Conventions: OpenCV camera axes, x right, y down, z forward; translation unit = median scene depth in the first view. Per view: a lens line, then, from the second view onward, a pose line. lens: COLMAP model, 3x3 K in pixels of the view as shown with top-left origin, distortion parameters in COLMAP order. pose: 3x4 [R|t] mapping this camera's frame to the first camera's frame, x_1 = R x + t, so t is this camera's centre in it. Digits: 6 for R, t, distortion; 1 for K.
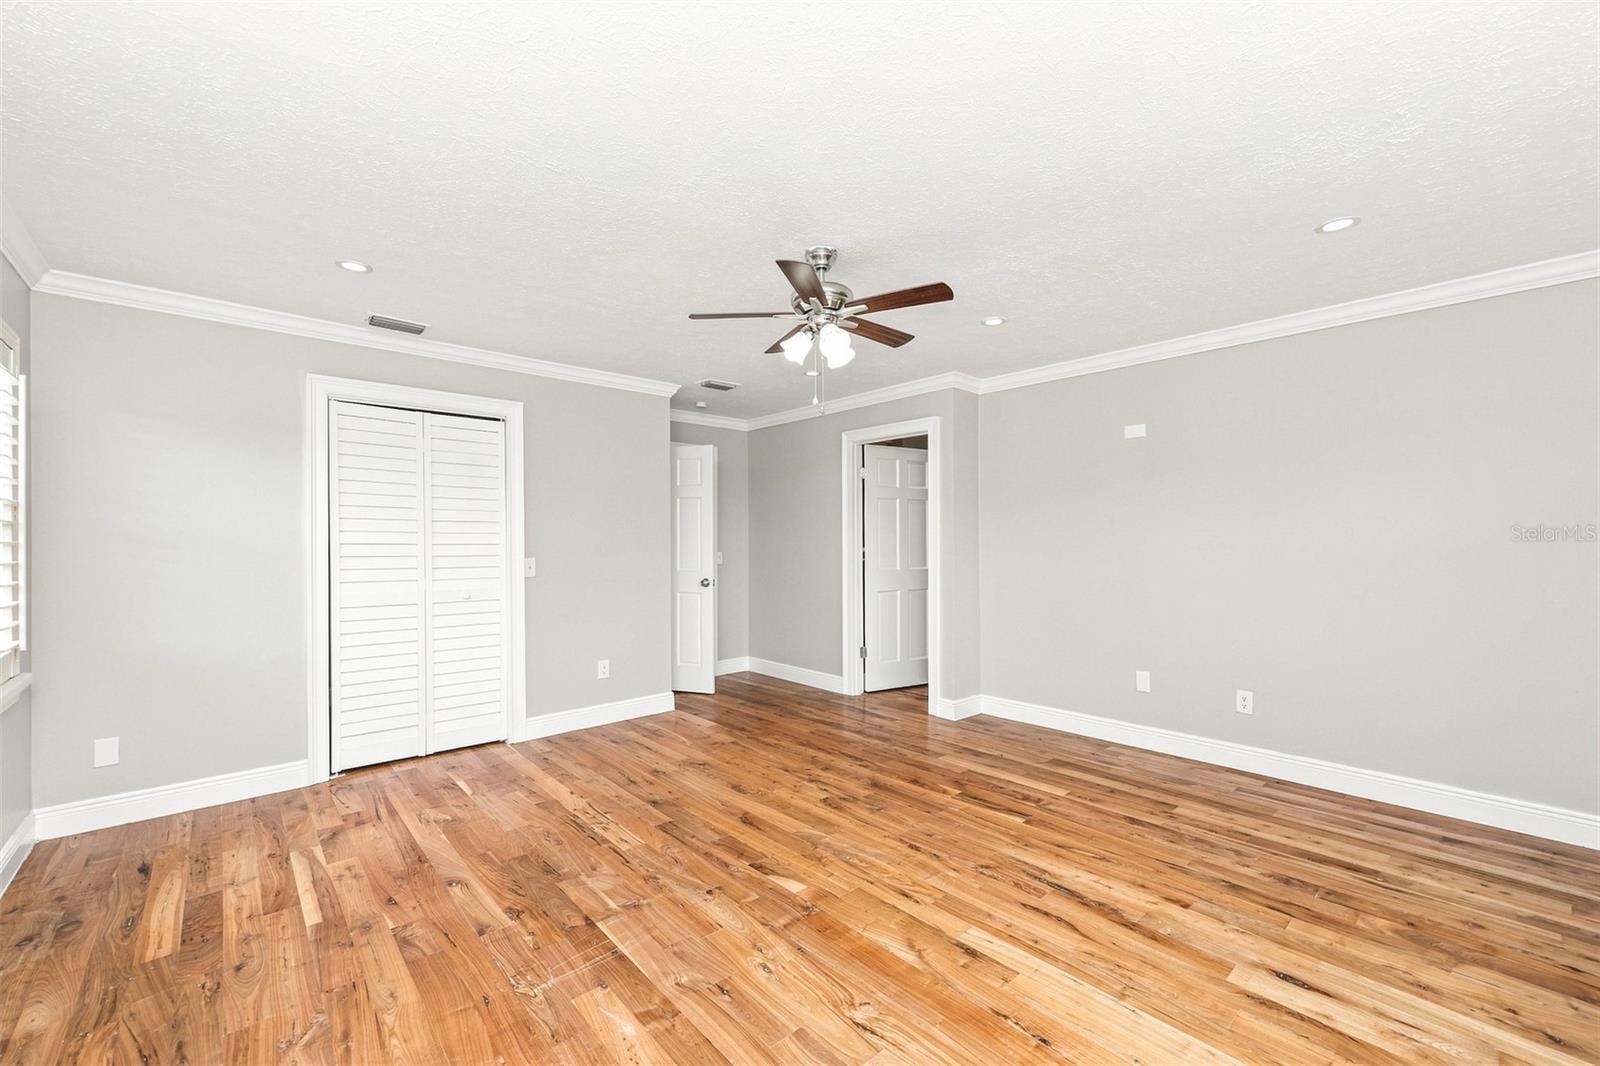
lens RADIAL K [[647.7, 0, 800.1], [0, 647.7, 537.9], [0, 0, 1]] dist [0.001157, -0.000575]
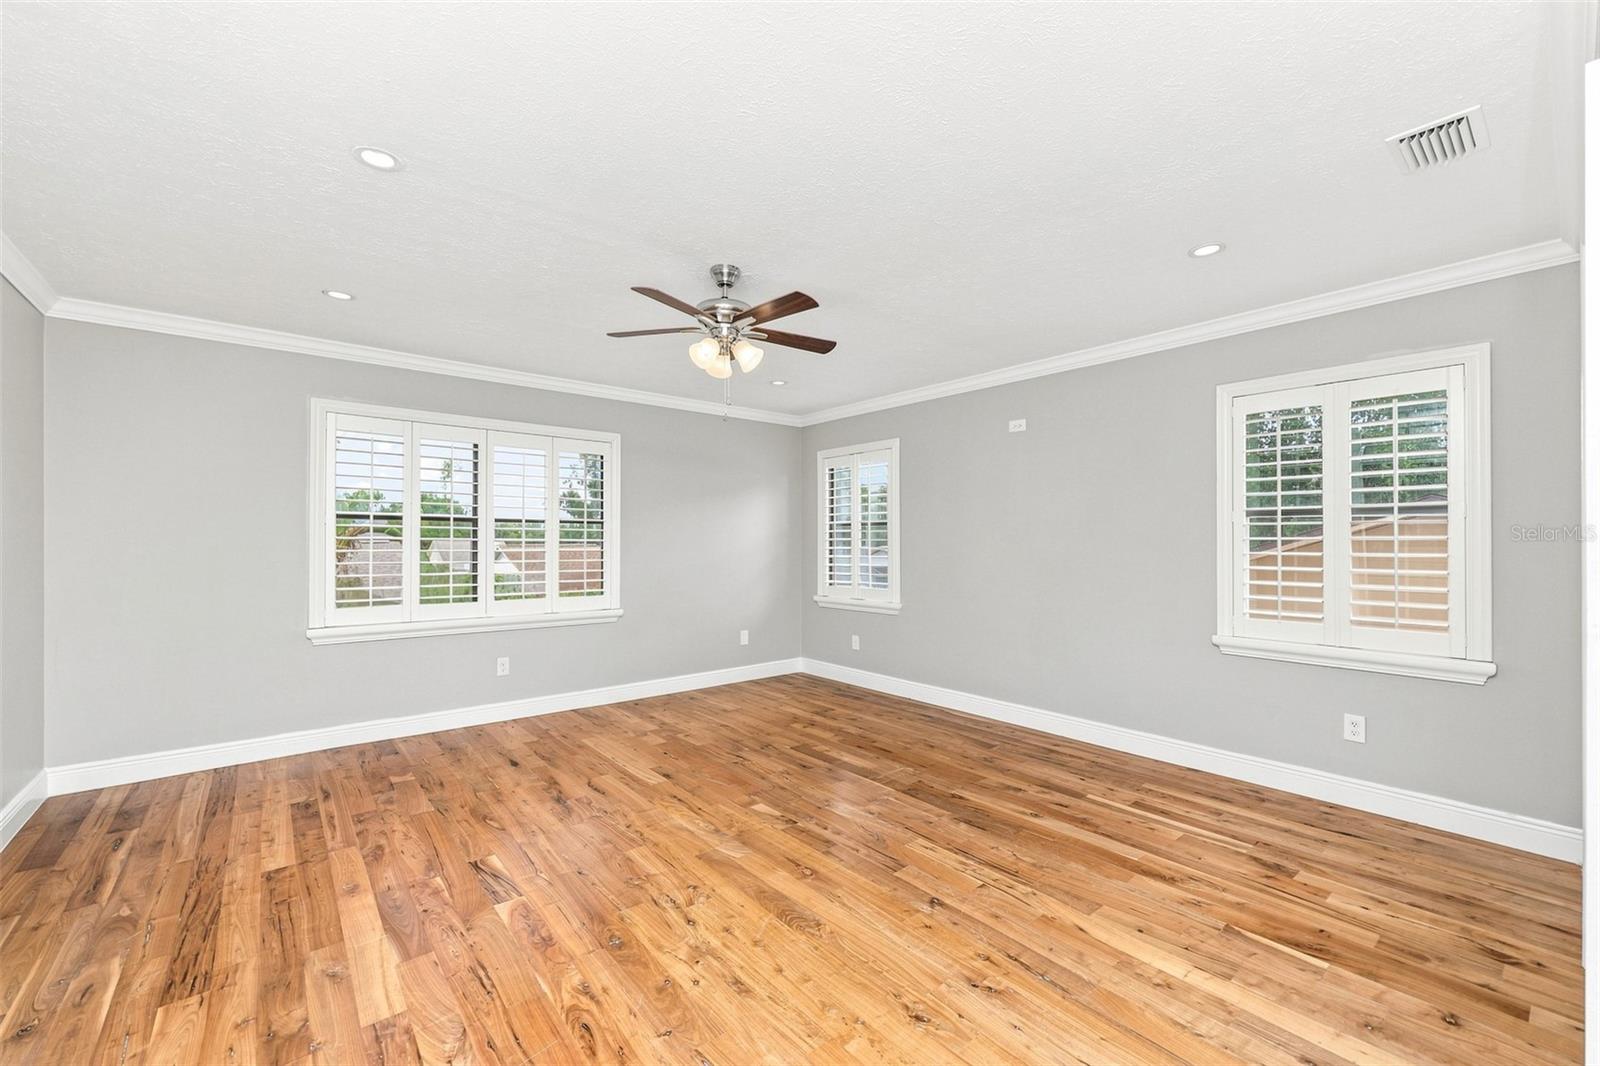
lens RADIAL K [[647.7, 0, 799.9], [0, 647.7, 535.8], [0, 0, 1]] dist [0.001157, -0.000575]
pose [[-0.999154, 0.002393, 0.041051, -0.123833], [0.002111, 0.999974, -0.006894, 0.008415], [-0.041067, -0.006802, -0.999133, 2.025228]]
